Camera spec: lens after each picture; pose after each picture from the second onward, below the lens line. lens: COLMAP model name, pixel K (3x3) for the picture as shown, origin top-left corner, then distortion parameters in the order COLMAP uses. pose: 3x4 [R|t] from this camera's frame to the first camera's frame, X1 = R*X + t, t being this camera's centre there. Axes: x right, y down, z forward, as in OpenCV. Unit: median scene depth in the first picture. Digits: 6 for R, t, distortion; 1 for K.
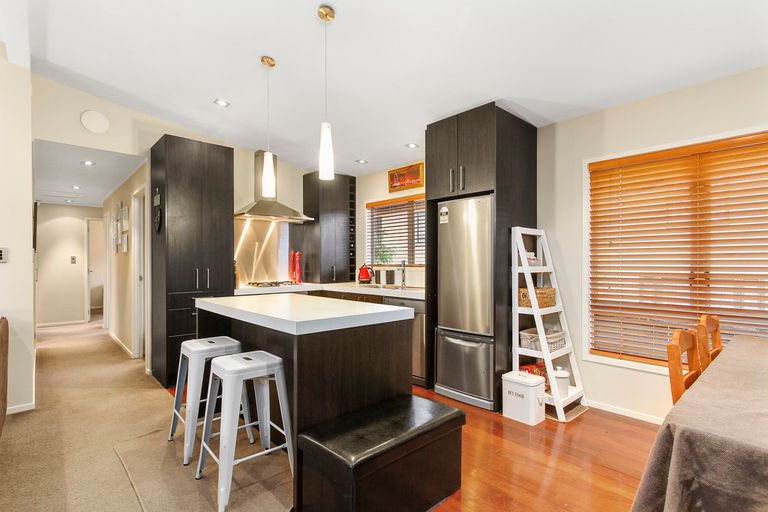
lens RADIAL K [[373.6, 0, 381.5], [0, 373.6, 261.8], [0, 0, 1]] dist [0.013717, 0.000467]
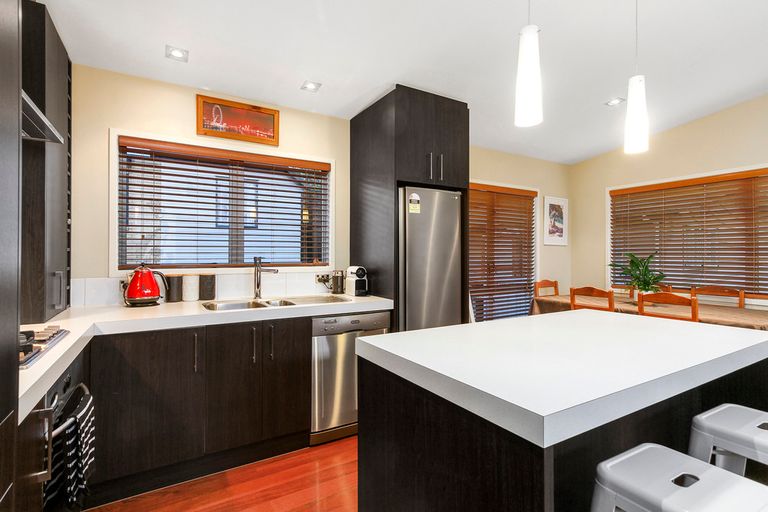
lens RADIAL K [[368.2, 0, 380.0], [0, 368.2, 255.0], [0, 0, 1]] dist [0.002080, -0.000223]
pose [[0.216999, 0.001802, 0.976170, -0.693447], [0.000641, 0.999998, -0.001989, -0.008539], [-0.976172, 0.001058, 0.216997, 0.958421]]
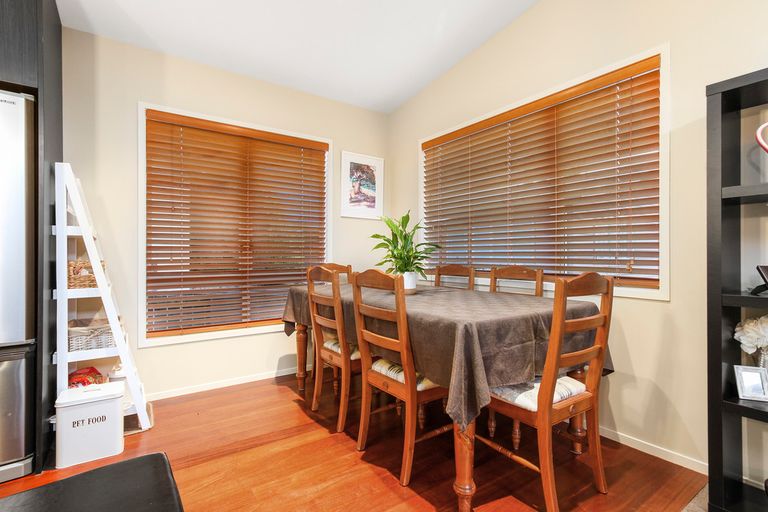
lens RADIAL K [[368.2, 0, 380.0], [0, 368.2, 255.0], [0, 0, 1]] dist [0.002080, -0.000223]
pose [[0.141359, 0.001627, 0.989957, -0.178019], [0.002048, 0.999996, -0.001936, 0.063173], [-0.989956, 0.002301, 0.141355, 0.373333]]
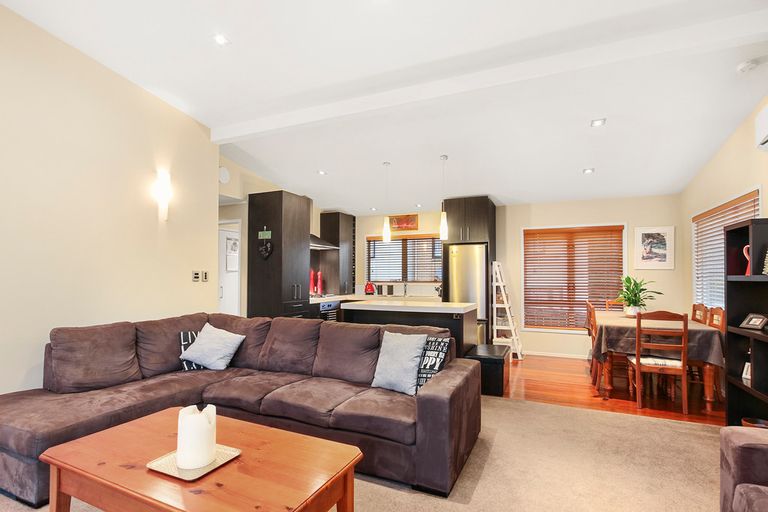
lens RADIAL K [[385.0, 0, 381.1], [0, 385.0, 265.3], [0, 0, 1]] dist [0.003255, -0.001764]
pose [[0.921931, 0.014174, 0.387095, -0.894869], [-0.002620, 0.999536, -0.030360, -0.013189], [-0.387345, 0.026976, 0.921540, -0.550262]]
